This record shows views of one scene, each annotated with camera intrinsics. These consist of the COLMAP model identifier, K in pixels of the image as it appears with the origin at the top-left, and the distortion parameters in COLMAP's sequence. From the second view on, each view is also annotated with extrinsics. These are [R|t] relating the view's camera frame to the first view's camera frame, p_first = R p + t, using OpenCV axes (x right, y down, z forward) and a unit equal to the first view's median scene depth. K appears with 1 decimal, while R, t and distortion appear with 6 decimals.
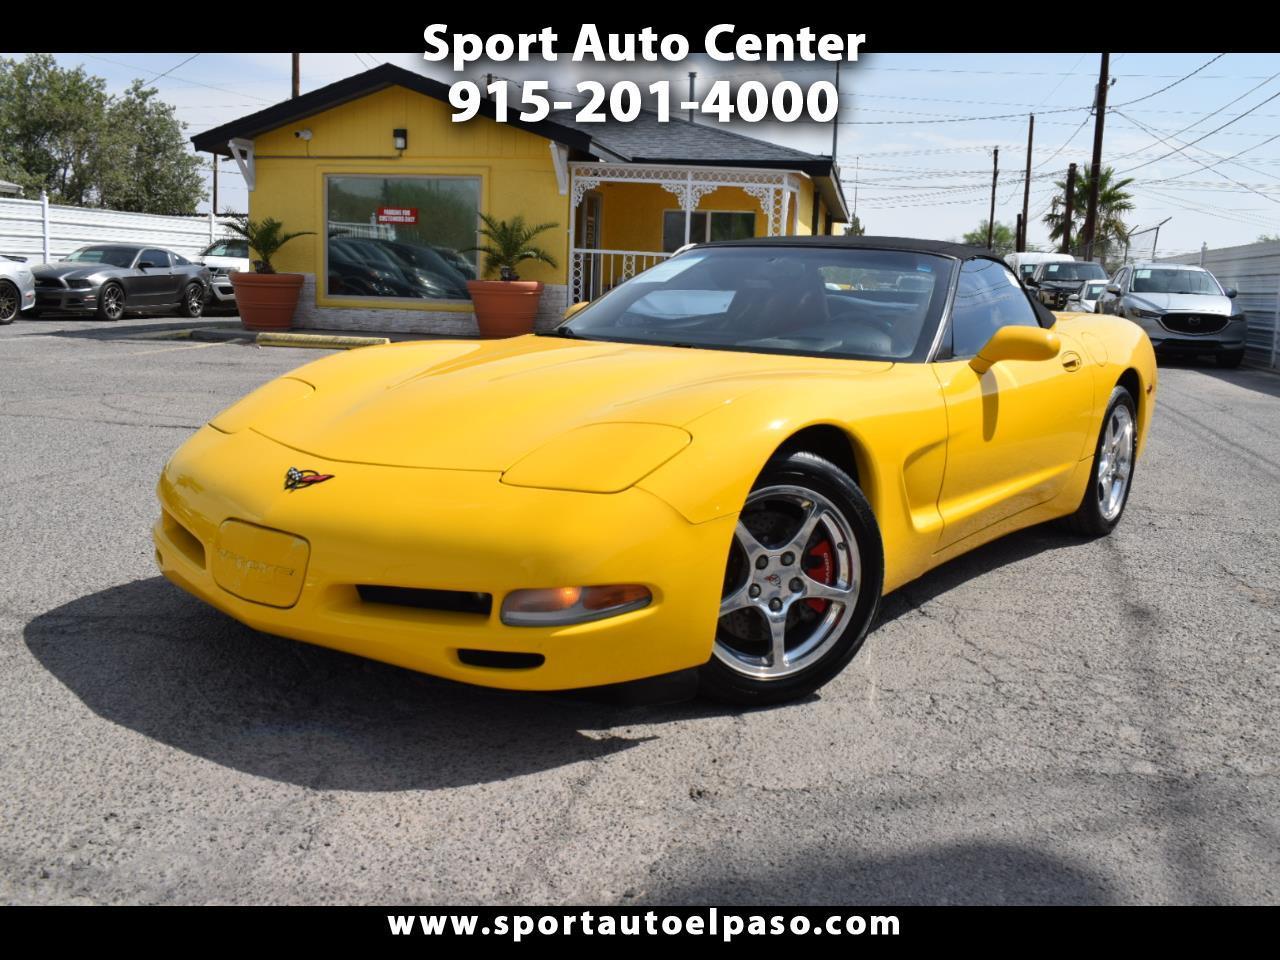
lens RADIAL K [[1196.6, 0, 653.2], [0, 1196.6, 481.6], [0, 0, 1]] dist [-0.082827, 0.025664]
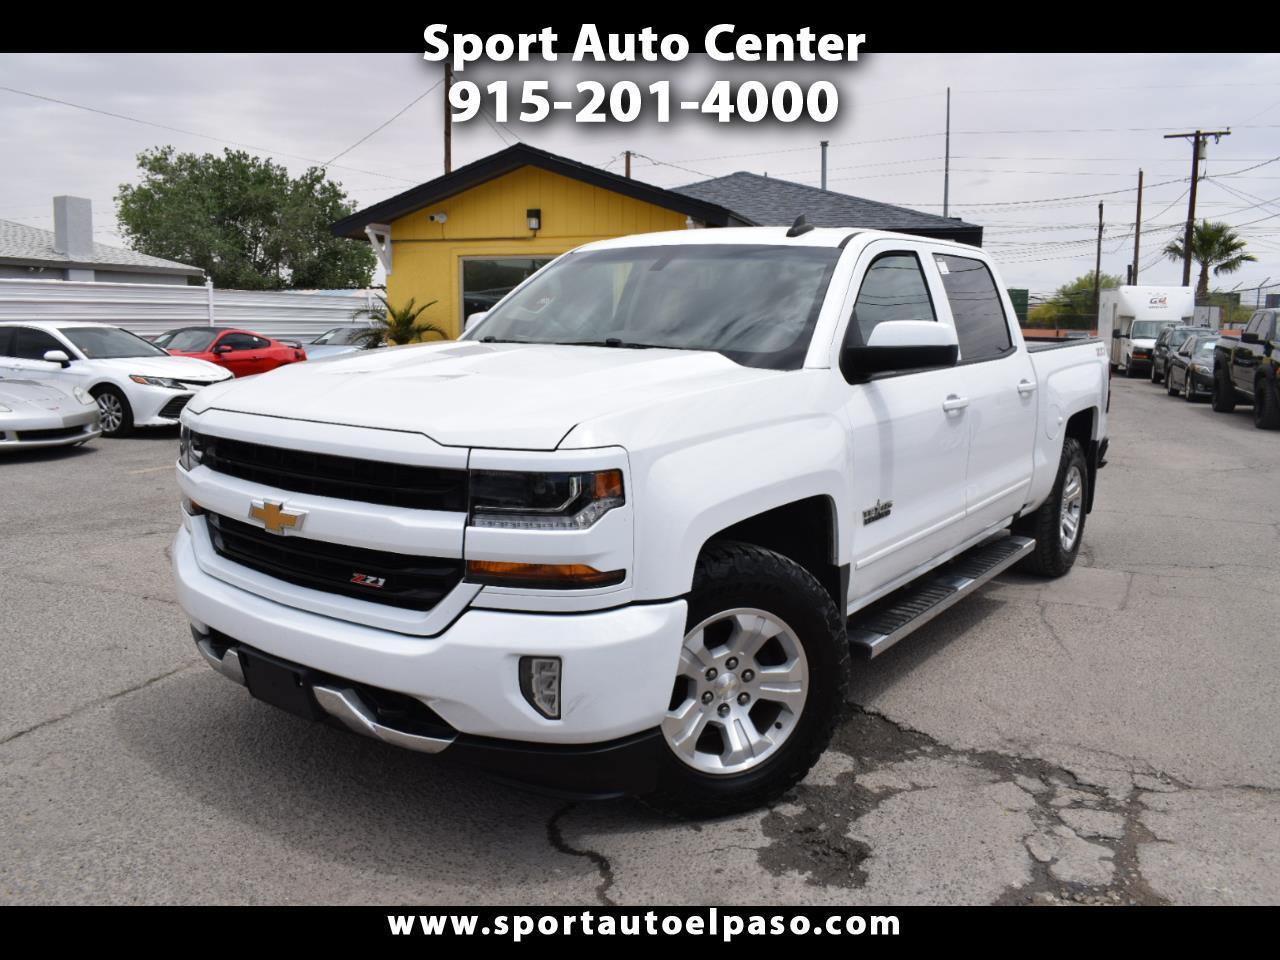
lens RADIAL K [[1036.4, 0, 663.1], [0, 1036.4, 475.5], [0, 0, 1]] dist [-0.077253, 0.001603]
pose [[0.994012, -0.009953, -0.108815, -0.015536], [0.007372, 0.999683, -0.024089, -0.053147], [0.109021, 0.023142, 0.993770, 0.160307]]
